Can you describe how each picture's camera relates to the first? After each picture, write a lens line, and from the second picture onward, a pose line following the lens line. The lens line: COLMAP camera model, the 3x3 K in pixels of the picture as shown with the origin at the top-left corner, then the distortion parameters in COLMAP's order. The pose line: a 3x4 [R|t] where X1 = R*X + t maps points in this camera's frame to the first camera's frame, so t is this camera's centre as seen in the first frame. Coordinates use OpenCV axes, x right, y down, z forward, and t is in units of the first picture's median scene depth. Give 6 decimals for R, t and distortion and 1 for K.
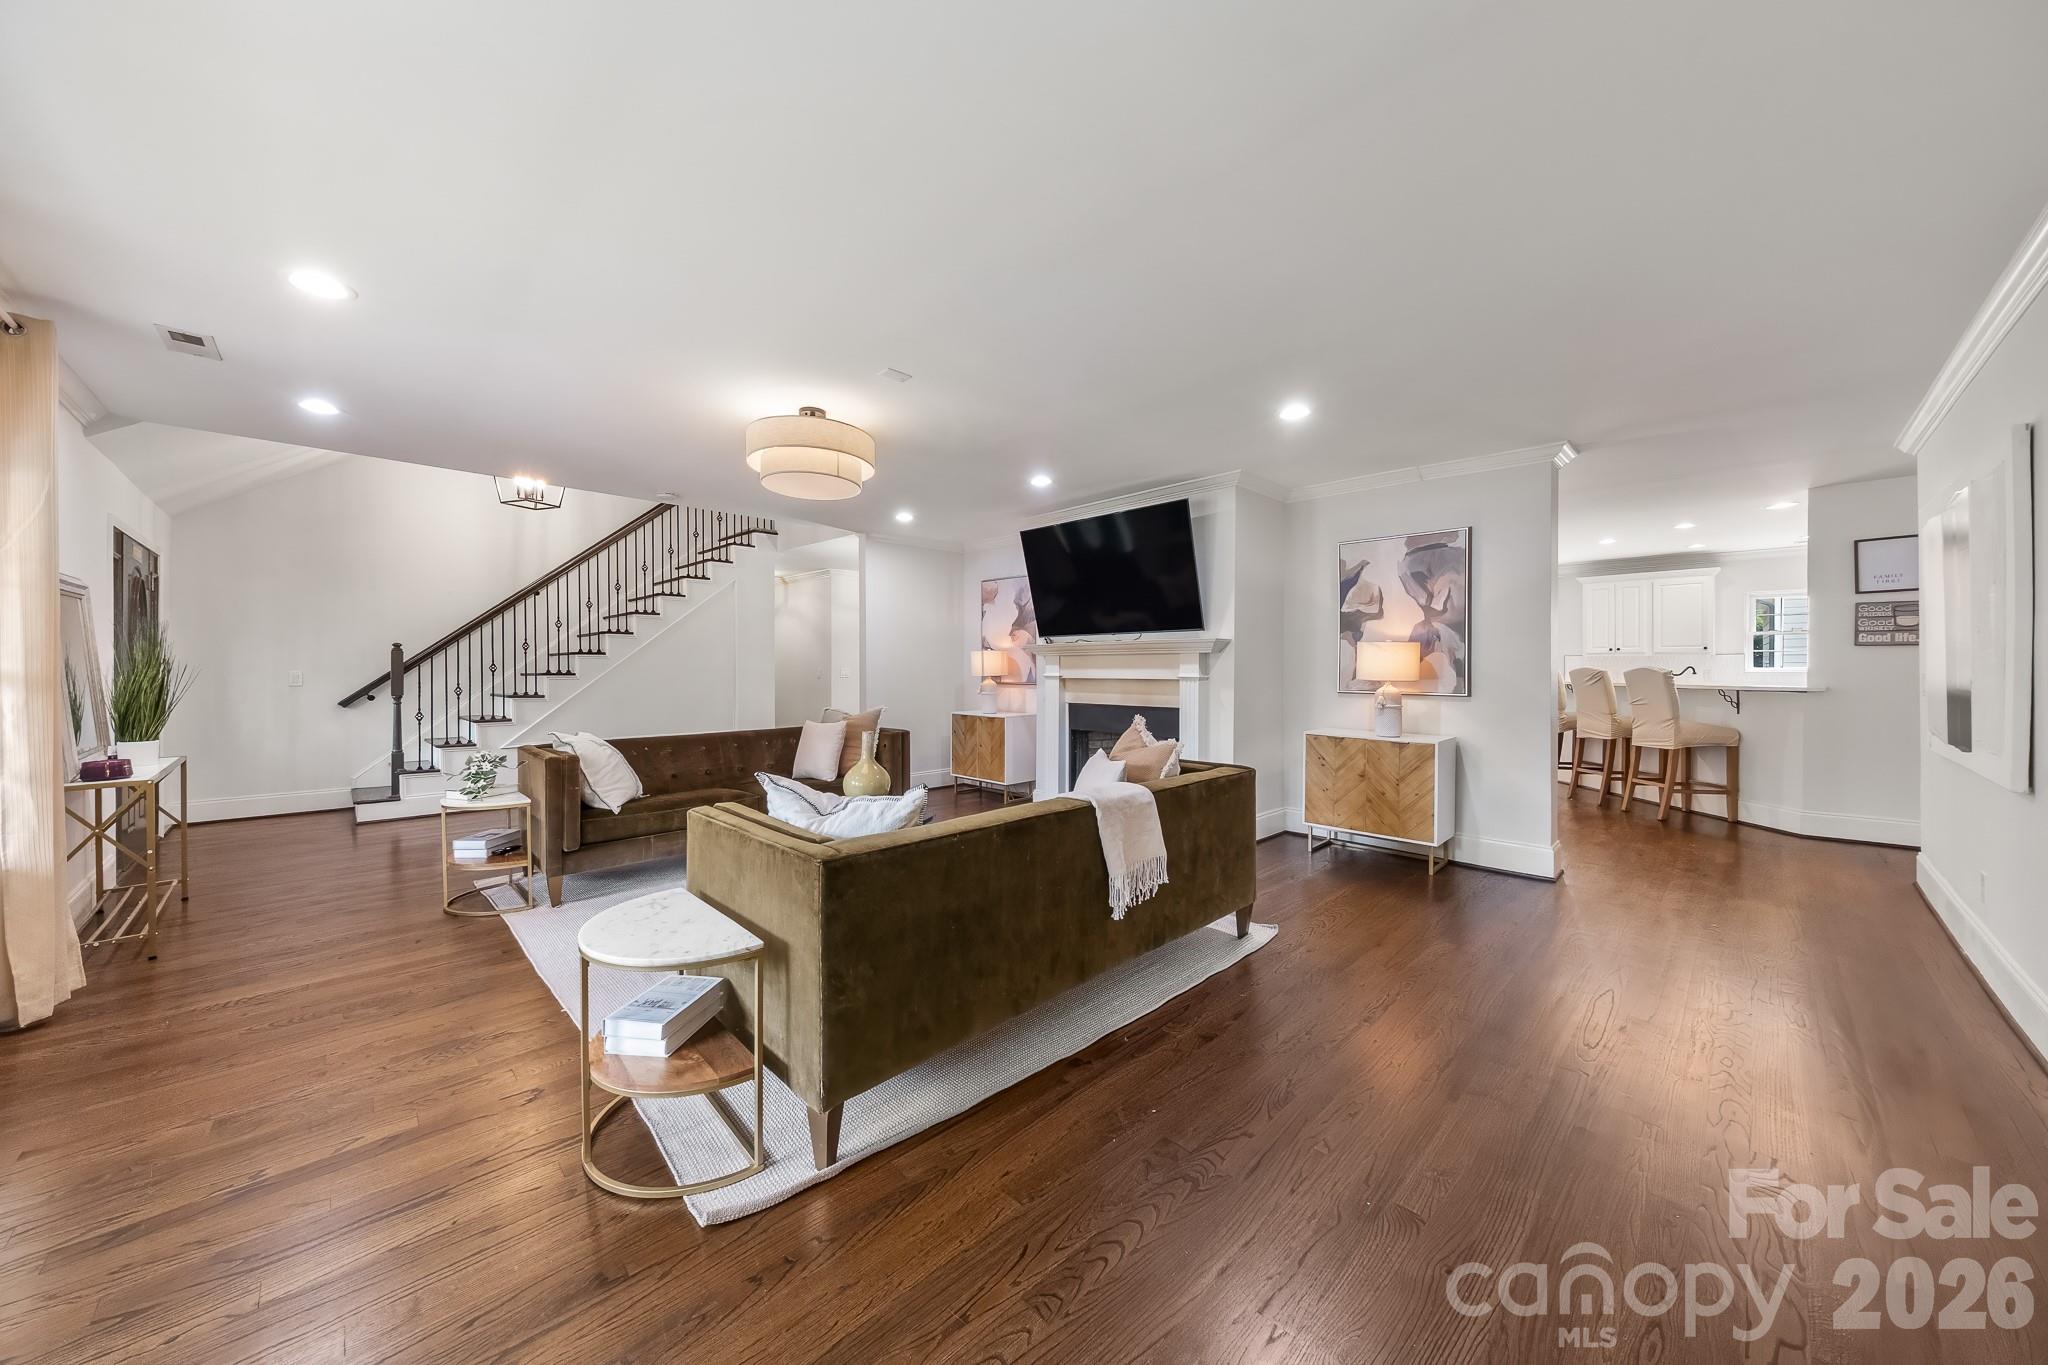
lens RADIAL K [[709.5, 0, 1028.0], [0, 709.5, 677.0], [0, 0, 1]] dist [0.007589, -0.001236]
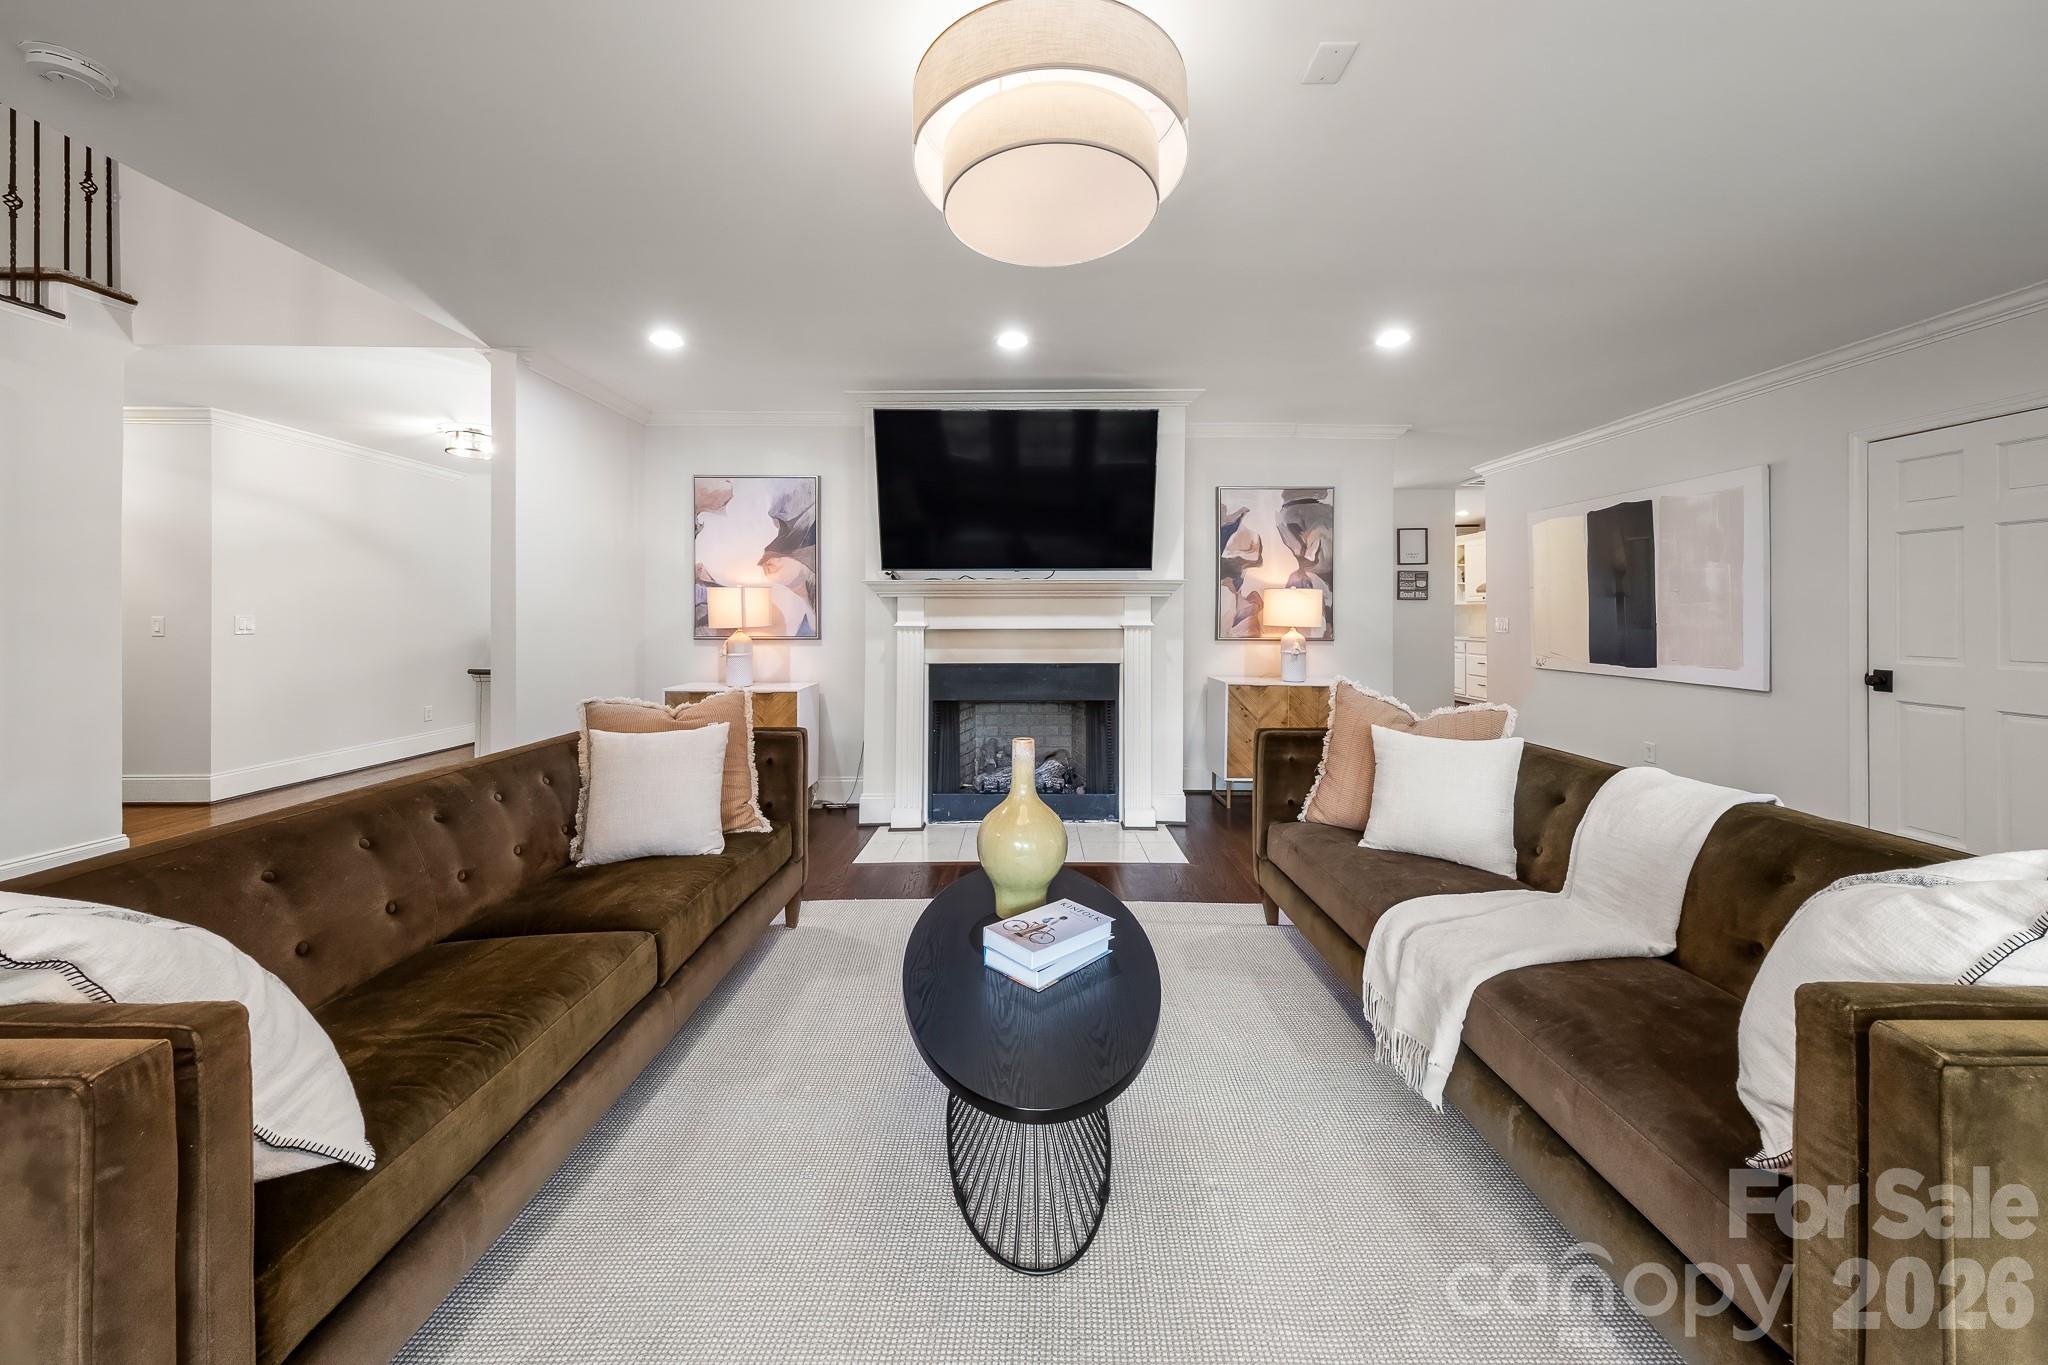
lens RADIAL K [[709.5, 0, 1020.0], [0, 709.5, 615.3], [0, 0, 1]] dist [0.007589, -0.001236]
pose [[0.701532, -0.001290, 0.712637, -0.465903], [0.009370, 0.999929, -0.007413, -0.007141], [-0.712576, 0.011878, 0.701494, 0.520531]]
